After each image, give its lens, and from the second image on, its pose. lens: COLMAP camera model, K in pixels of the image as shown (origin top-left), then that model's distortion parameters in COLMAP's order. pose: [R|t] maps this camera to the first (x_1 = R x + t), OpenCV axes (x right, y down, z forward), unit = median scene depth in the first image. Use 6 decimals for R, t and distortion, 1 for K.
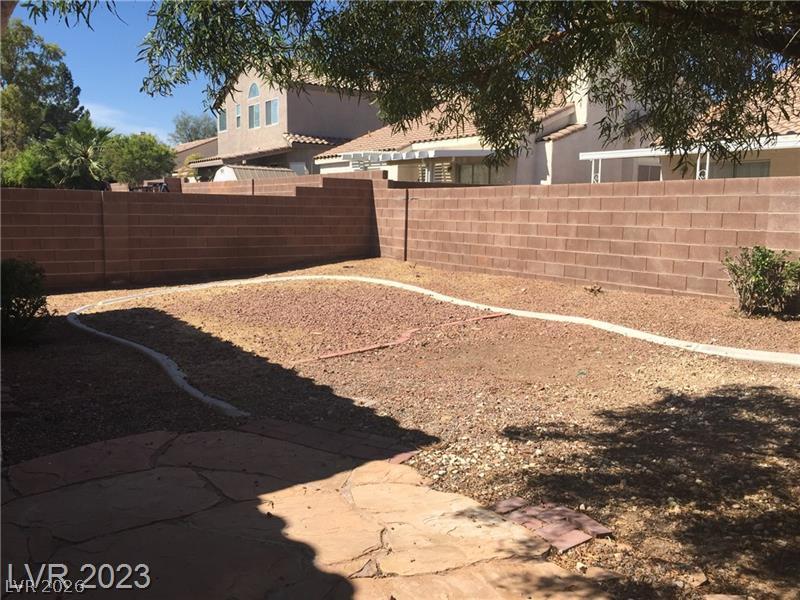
lens RADIAL K [[674.9, 0, 397.2], [0, 674.9, 293.8], [0, 0, 1]] dist [0.063737, -0.073645]
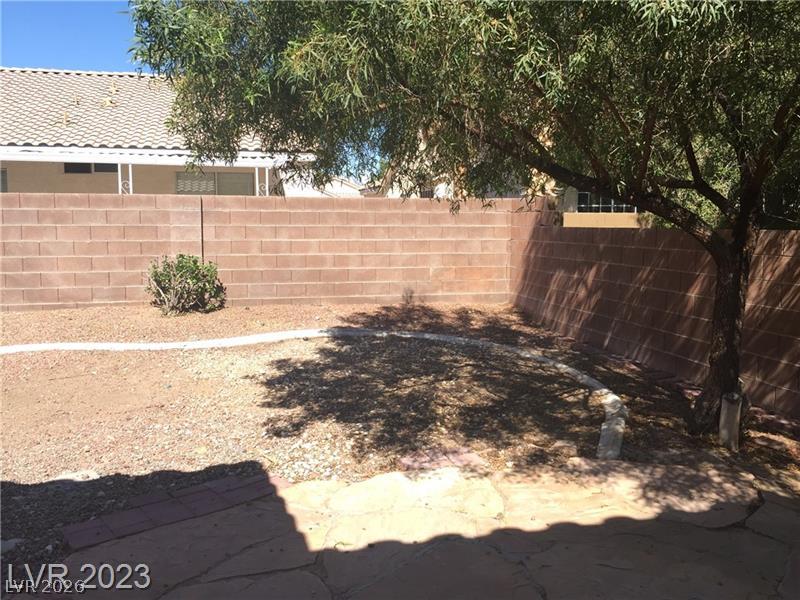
lens RADIAL K [[674.9, 0, 404.2], [0, 674.9, 303.2], [0, 0, 1]] dist [0.063737, -0.073645]
pose [[0.350414, -0.129489, 0.927601, -0.635027], [0.120714, 0.988380, 0.092372, -0.069722], [-0.928783, 0.079606, 0.361973, 0.336035]]
